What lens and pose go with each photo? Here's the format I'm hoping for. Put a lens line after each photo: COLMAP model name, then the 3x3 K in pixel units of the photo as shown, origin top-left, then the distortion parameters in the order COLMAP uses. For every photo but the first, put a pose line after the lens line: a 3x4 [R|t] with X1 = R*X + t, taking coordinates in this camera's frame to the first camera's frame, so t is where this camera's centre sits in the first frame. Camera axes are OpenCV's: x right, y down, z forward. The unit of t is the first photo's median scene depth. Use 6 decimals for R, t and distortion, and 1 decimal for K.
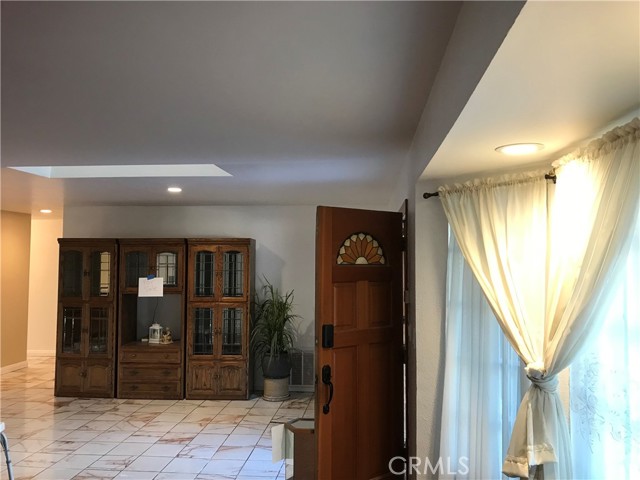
lens RADIAL K [[513.3, 0, 317.4], [0, 513.3, 230.8], [0, 0, 1]] dist [0.001824, 0.000992]
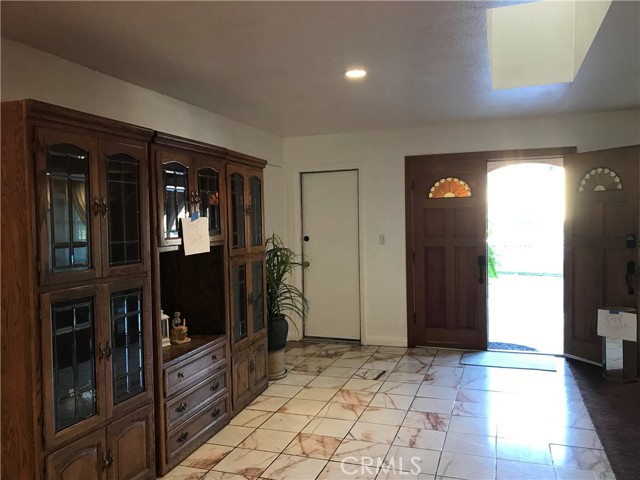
lens RADIAL K [[513.3, 0, 317.4], [0, 513.3, 230.8], [0, 0, 1]] dist [0.001824, 0.000992]
pose [[0.257888, -0.028614, 0.965751, -1.063349], [-0.036373, 0.998565, 0.039299, 0.107281], [-0.965490, -0.045263, 0.256478, 1.005917]]
